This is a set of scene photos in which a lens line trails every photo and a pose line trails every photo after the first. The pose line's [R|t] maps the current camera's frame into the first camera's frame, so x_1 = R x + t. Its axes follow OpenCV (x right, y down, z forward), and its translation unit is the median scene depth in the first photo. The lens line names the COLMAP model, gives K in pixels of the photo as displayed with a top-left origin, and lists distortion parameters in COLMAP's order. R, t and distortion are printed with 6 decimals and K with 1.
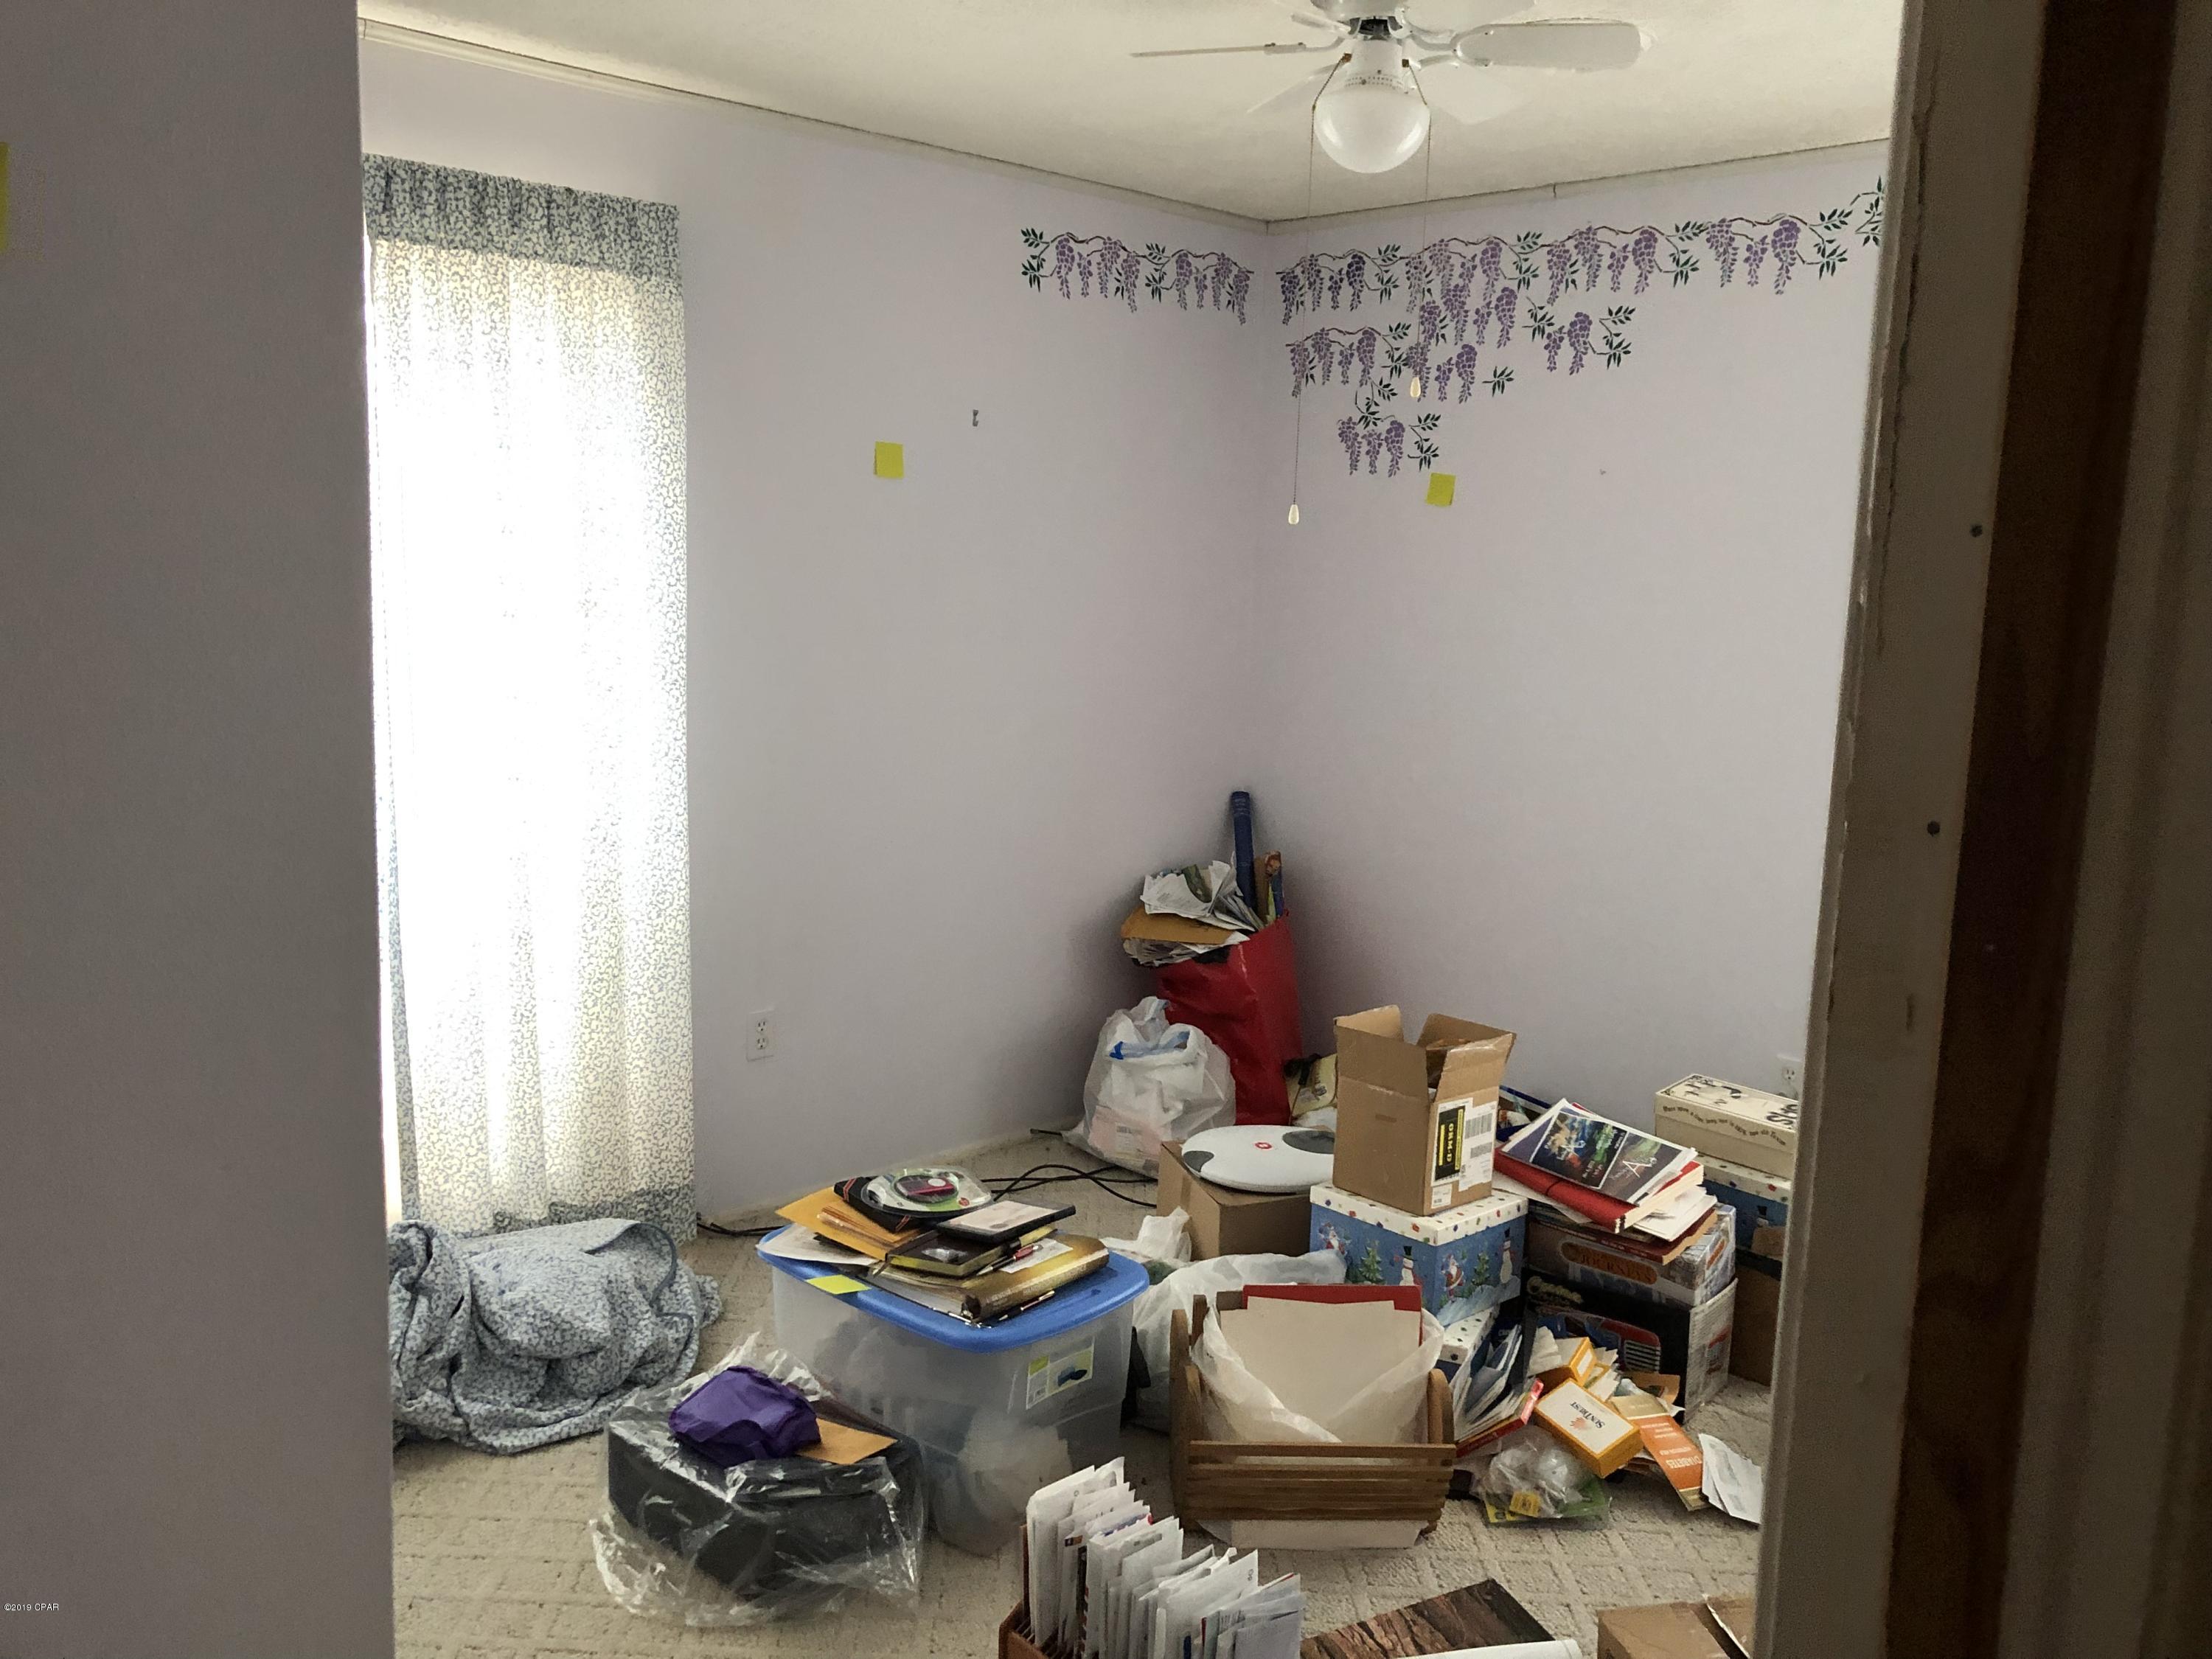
lens RADIAL K [[1805.0, 0, 1107.5], [0, 1805.0, 829.6], [0, 0, 1]] dist [0.073775, -0.080800]
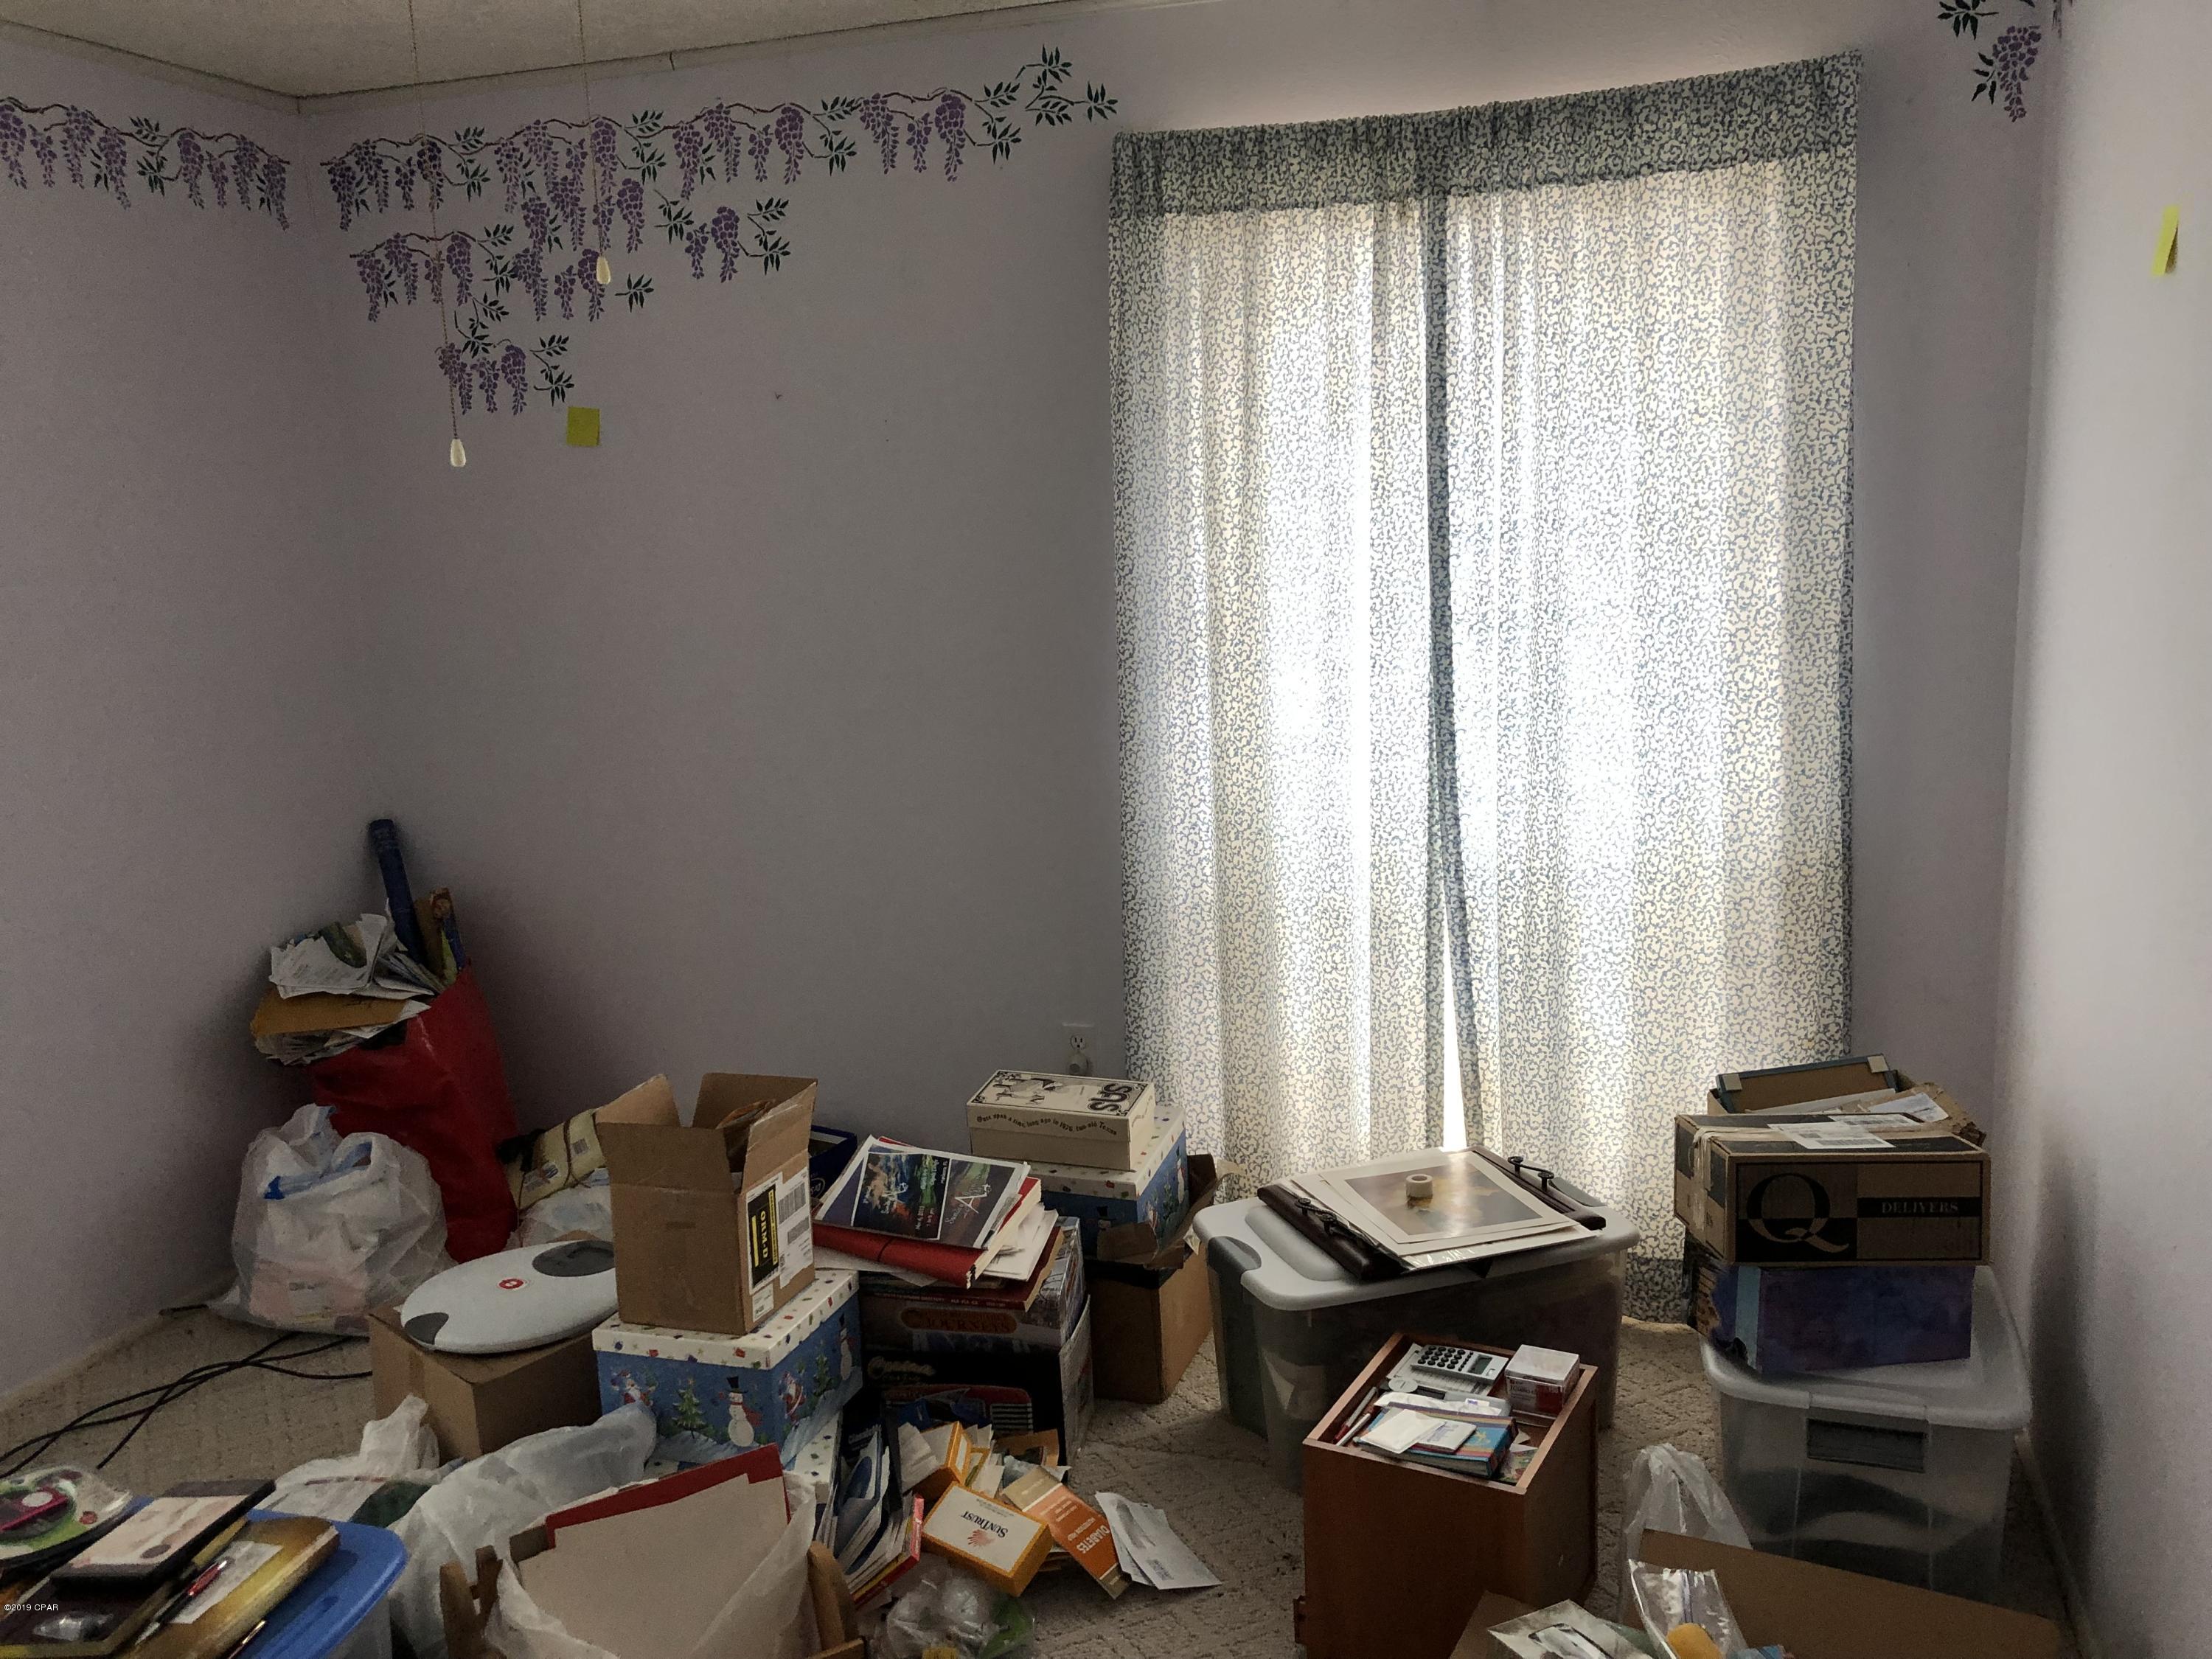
lens RADIAL K [[1879.2, 0, 1103.8], [0, 1879.2, 814.1], [0, 0, 1]] dist [0.023160, 0.003463]
pose [[0.885181, -0.152384, 0.439584, -0.013546], [0.145854, 0.988100, 0.048827, -0.026144], [-0.441794, 0.020894, 0.896873, 0.165115]]
